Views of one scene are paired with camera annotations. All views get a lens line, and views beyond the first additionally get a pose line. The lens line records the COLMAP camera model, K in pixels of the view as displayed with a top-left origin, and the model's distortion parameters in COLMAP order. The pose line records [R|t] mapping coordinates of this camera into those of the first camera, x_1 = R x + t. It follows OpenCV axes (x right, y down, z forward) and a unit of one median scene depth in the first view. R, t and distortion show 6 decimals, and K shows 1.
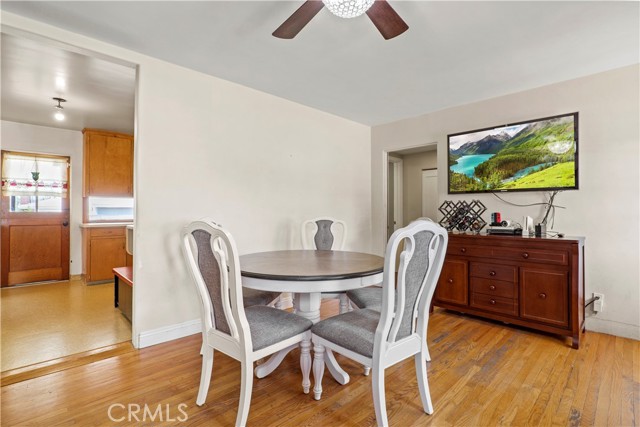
lens RADIAL K [[301.0, 0, 321.1], [0, 301.0, 207.5], [0, 0, 1]] dist [-0.004762, 0.000947]
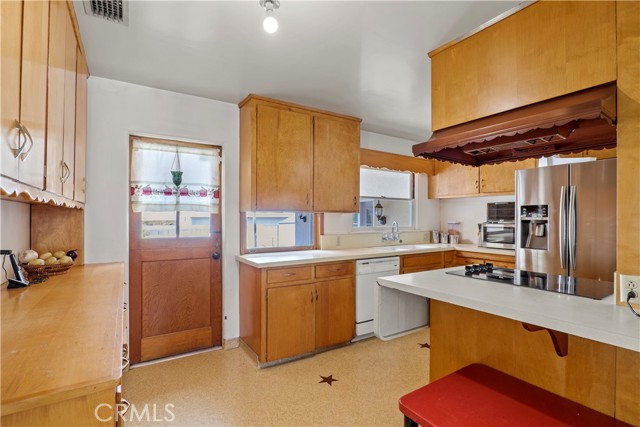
lens RADIAL K [[301.0, 0, 319.8], [0, 301.0, 217.3], [0, 0, 1]] dist [-0.004762, 0.000947]
pose [[0.984636, 0.002257, -0.174604, -0.547239], [0.000130, 0.999907, 0.013657, -0.033241], [0.174619, -0.013470, 0.984544, 0.441928]]
